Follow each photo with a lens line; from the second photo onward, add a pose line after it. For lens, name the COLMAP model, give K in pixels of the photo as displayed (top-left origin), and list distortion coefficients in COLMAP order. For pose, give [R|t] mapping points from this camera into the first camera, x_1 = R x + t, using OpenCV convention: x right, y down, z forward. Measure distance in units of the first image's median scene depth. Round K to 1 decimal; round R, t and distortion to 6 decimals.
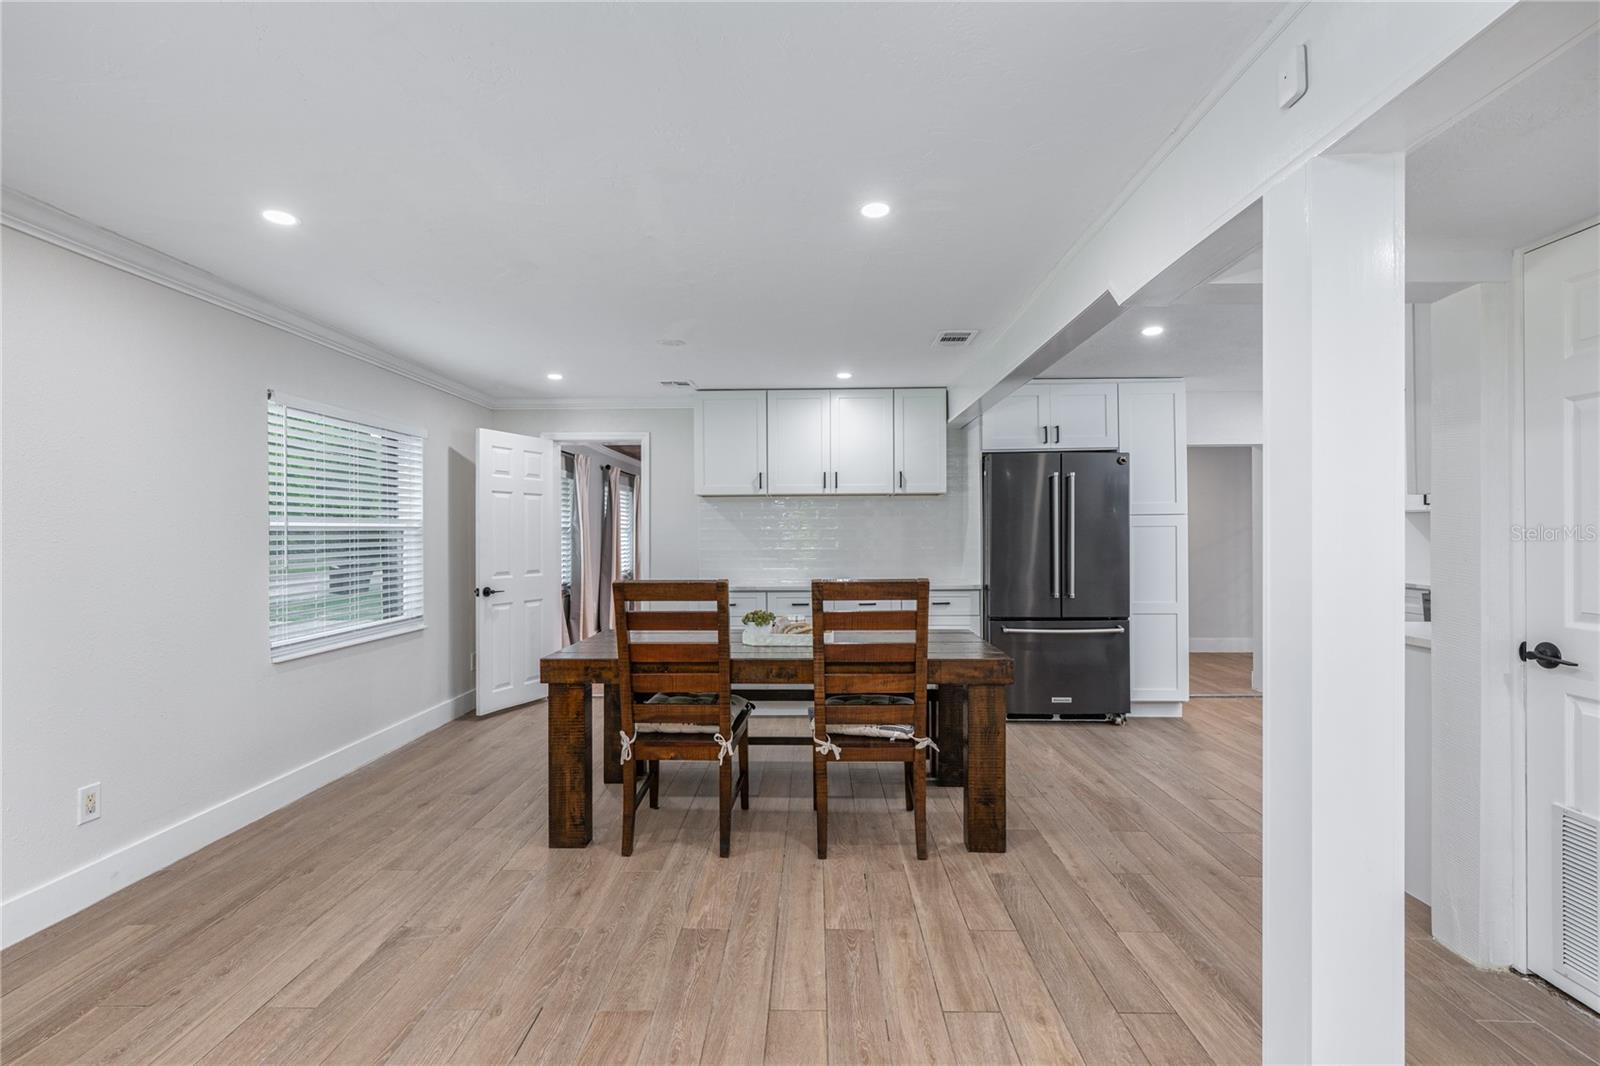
lens RADIAL K [[743.6, 0, 810.3], [0, 743.6, 535.6], [0, 0, 1]] dist [-0.009515, 0.000566]
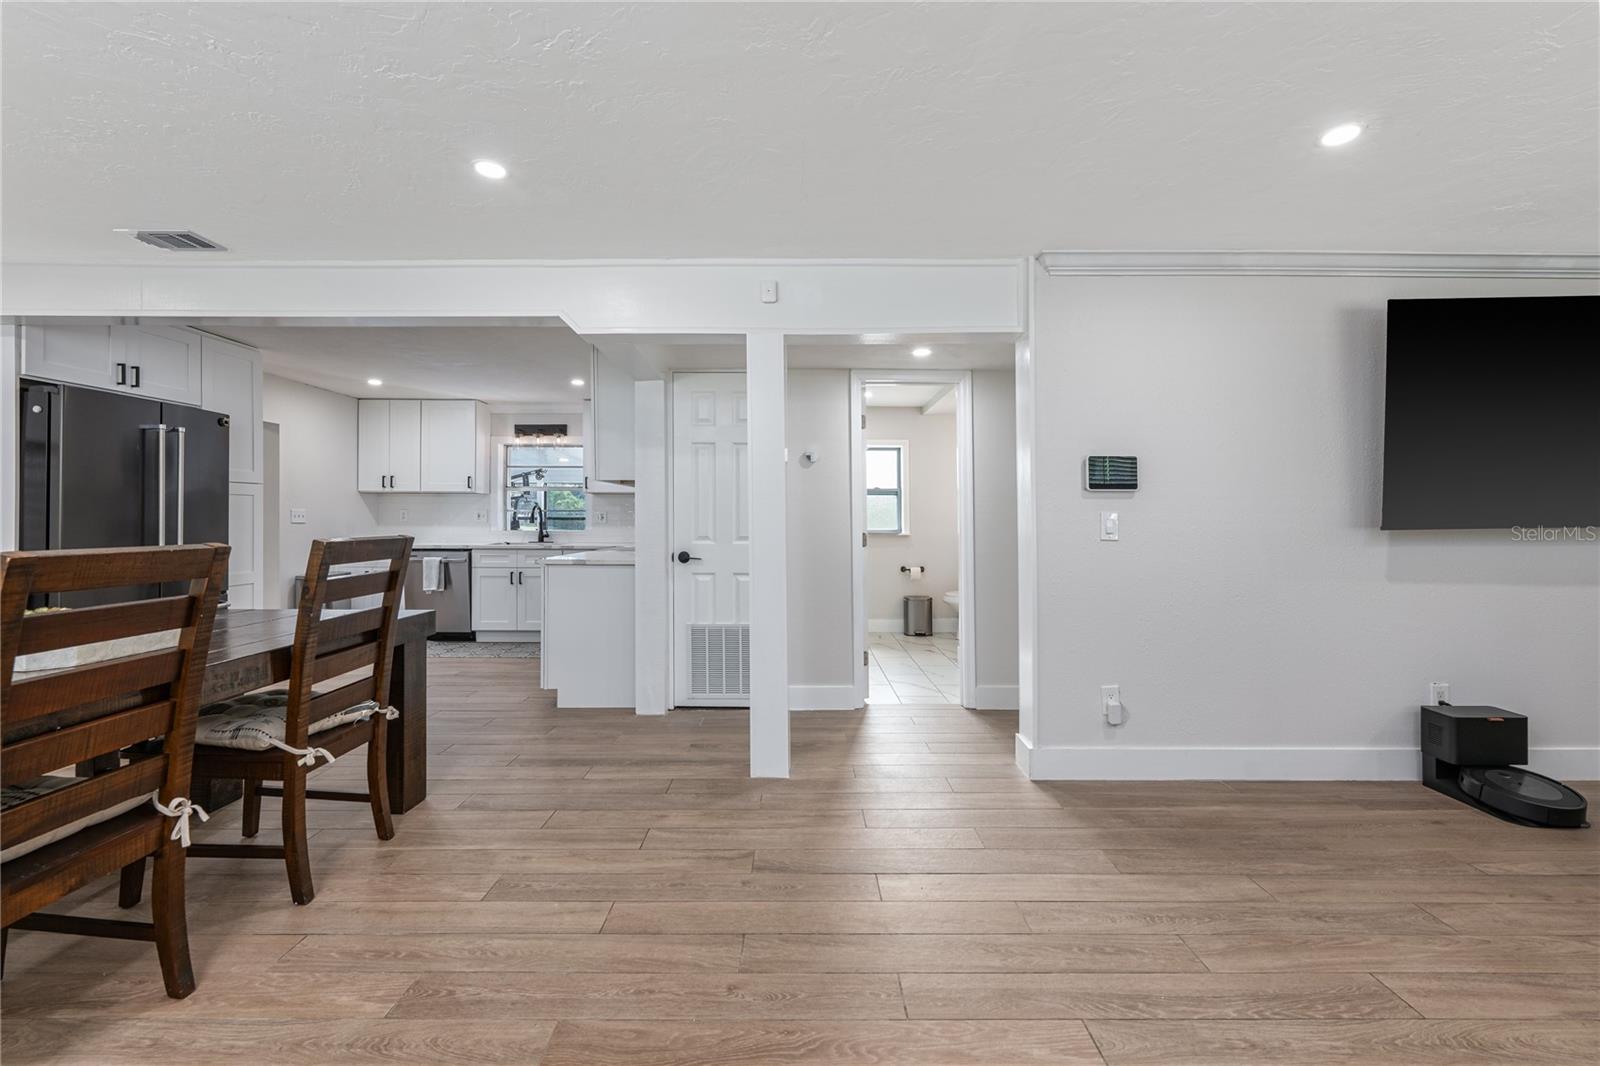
lens RADIAL K [[651.7, 0, 790.7], [0, 651.7, 513.6], [0, 0, 1]] dist [-0.001760, 0.000083]
pose [[-0.016294, 0.012834, 0.999785, -0.691807], [0.001223, 0.999917, -0.012815, 0.042003], [-0.999866, 0.001014, -0.016308, 0.522394]]
